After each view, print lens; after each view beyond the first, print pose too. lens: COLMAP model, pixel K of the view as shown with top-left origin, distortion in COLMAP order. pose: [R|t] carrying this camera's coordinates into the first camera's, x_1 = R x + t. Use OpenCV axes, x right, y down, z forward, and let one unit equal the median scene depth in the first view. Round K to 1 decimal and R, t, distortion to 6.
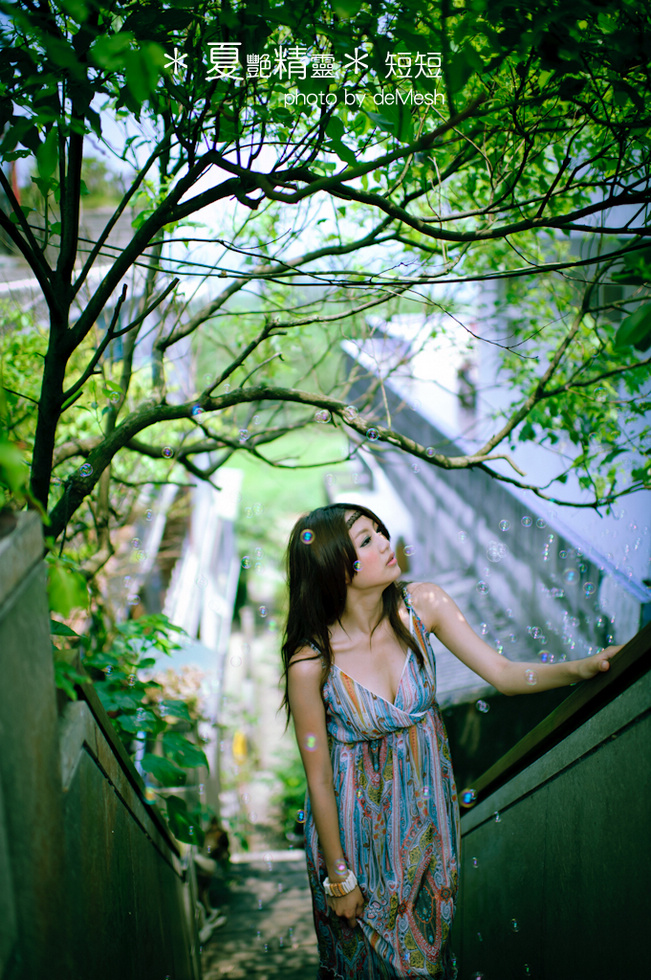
lens RADIAL K [[966.5, 0, 342.5], [0, 966.5, 513.4], [0, 0, 1]] dist [-0.058787, 0.000000]
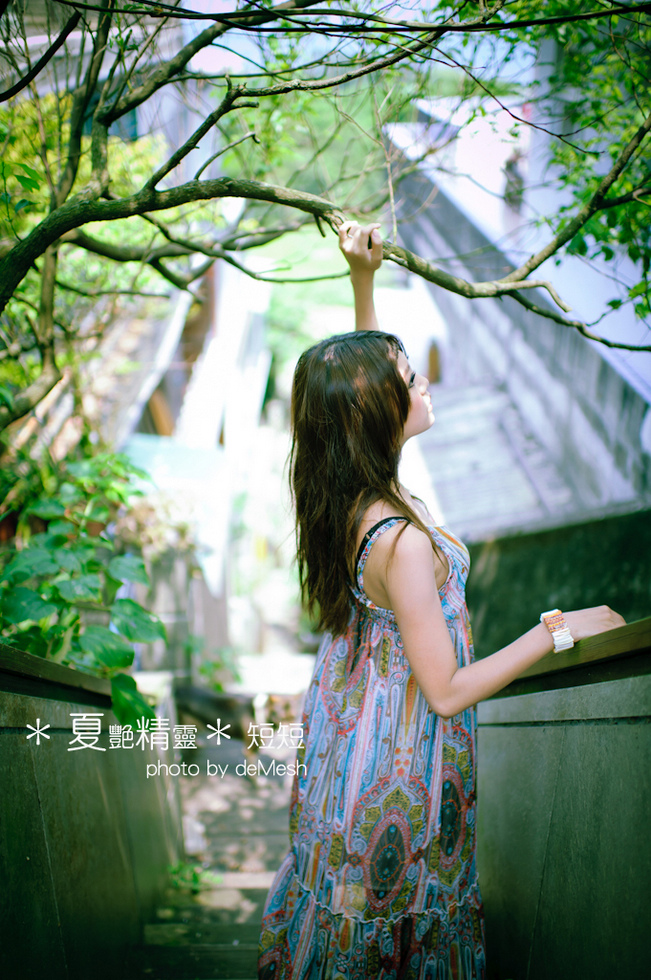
lens RADIAL K [[966.5, 0, 331.9], [0, 966.5, 492.7], [0, 0, 1]] dist [-0.058787, 0.000000]
pose [[0.997953, 0.049733, -0.040210, 0.024255], [-0.041169, 0.980686, 0.191208, -0.022710], [0.048943, -0.189161, 0.980726, 0.135943]]
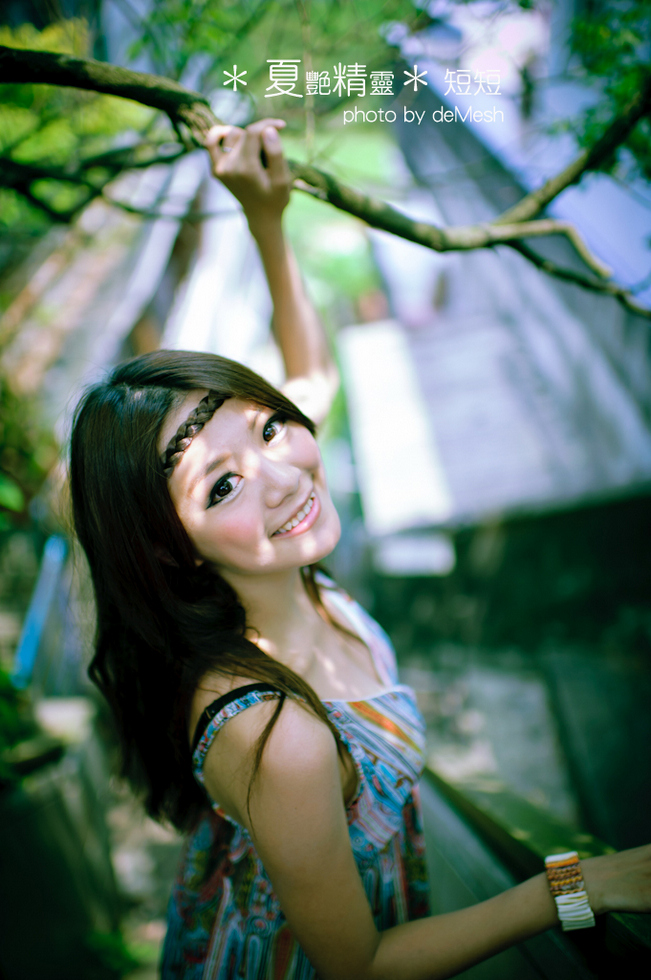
lens RADIAL K [[966.5, 0, 320.4], [0, 966.5, 490.6], [0, 0, 1]] dist [-0.058787, 0.000000]
pose [[0.996780, 0.054676, -0.058654, 0.053657], [-0.036970, 0.962457, 0.268906, -0.036278], [0.071154, -0.265871, 0.961379, 0.328096]]
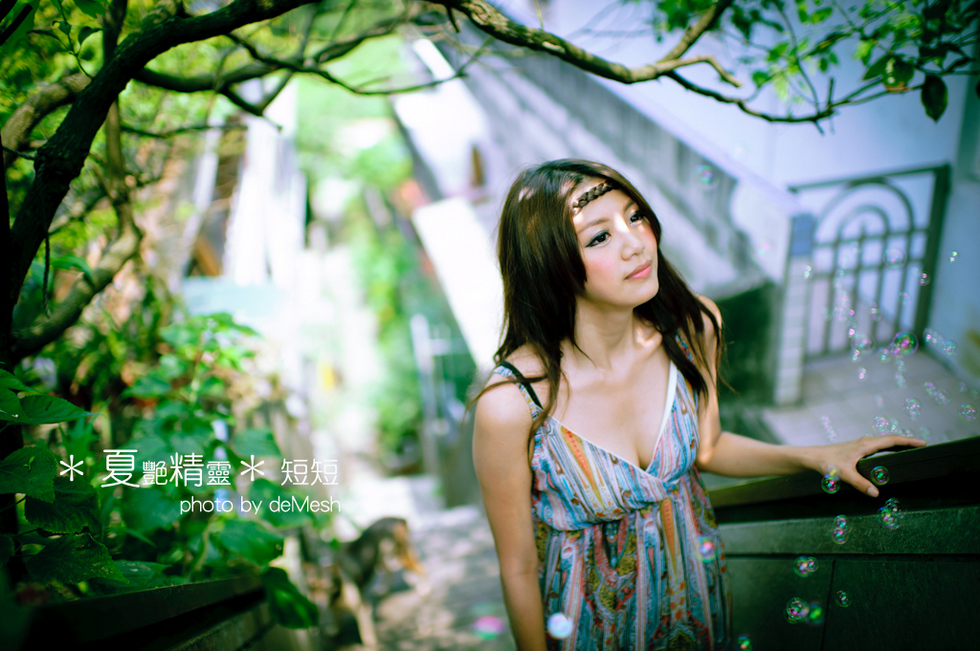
lens RADIAL K [[966.5, 0, 489.0], [0, 966.5, 339.9], [0, 0, 1]] dist [-0.058787, 0.000000]
pose [[0.993227, -0.093928, 0.068391, -0.029755], [0.075616, 0.969461, 0.233295, -0.023338], [-0.088215, -0.226544, 0.969998, 0.205081]]
